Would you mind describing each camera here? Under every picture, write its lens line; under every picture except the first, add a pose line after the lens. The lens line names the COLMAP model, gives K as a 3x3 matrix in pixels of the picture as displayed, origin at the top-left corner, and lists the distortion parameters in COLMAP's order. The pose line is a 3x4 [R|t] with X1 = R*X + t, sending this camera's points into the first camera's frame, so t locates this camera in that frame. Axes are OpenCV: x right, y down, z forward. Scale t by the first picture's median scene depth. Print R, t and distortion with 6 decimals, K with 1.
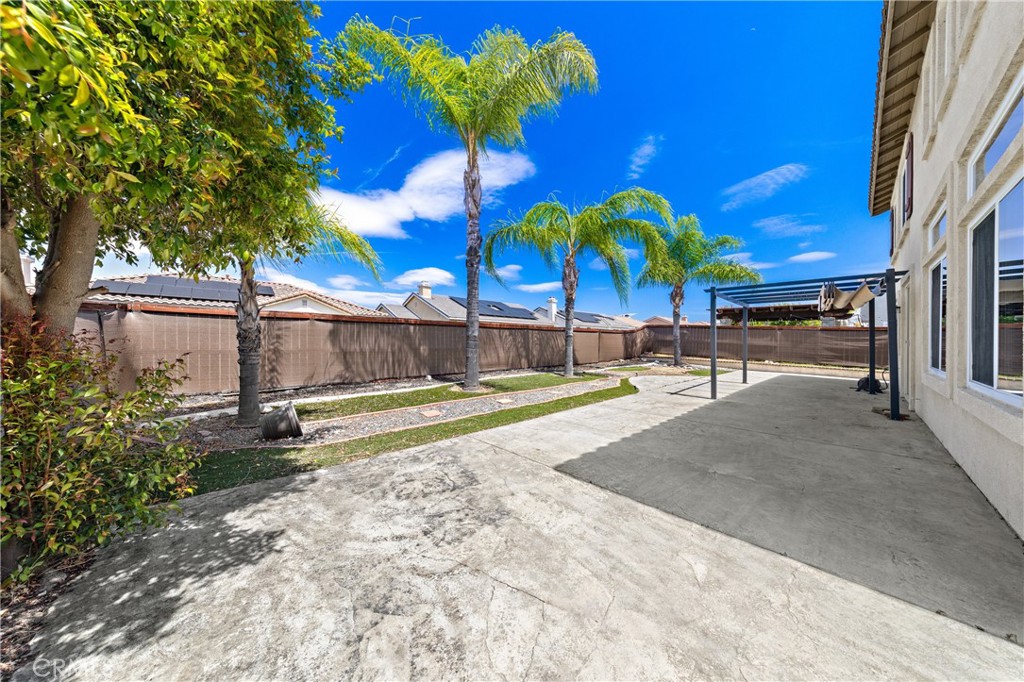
lens RADIAL K [[326.0, 0, 512.1], [0, 326.0, 340.0], [0, 0, 1]] dist [0.007051, -0.000112]
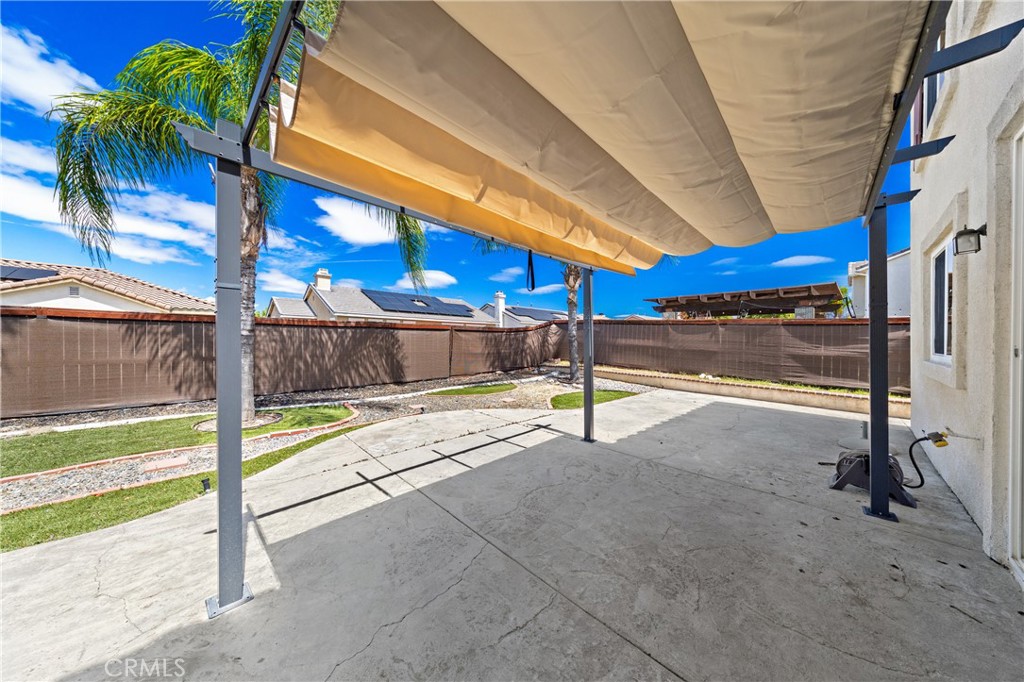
lens RADIAL K [[326.0, 0, 510.5], [0, 326.0, 338.9], [0, 0, 1]] dist [0.007051, -0.000112]
pose [[0.999956, -0.003576, 0.008665, 0.372963], [0.003631, 0.999974, -0.006278, -0.001602], [-0.008642, 0.006309, 0.999943, 0.346228]]
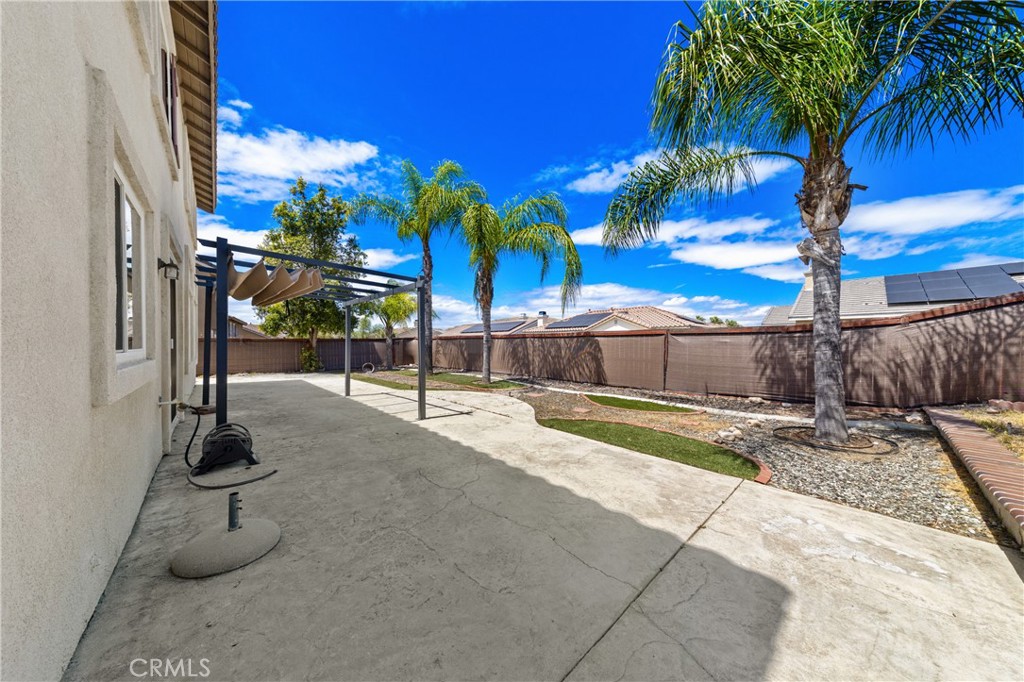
lens RADIAL K [[326.0, 0, 512.9], [0, 326.0, 349.5], [0, 0, 1]] dist [0.007051, -0.000112]
pose [[-0.014440, 0.002549, -0.999892, 1.775020], [-0.020302, 0.999790, 0.002842, 0.018689], [0.999690, 0.020341, -0.014385, 1.604487]]
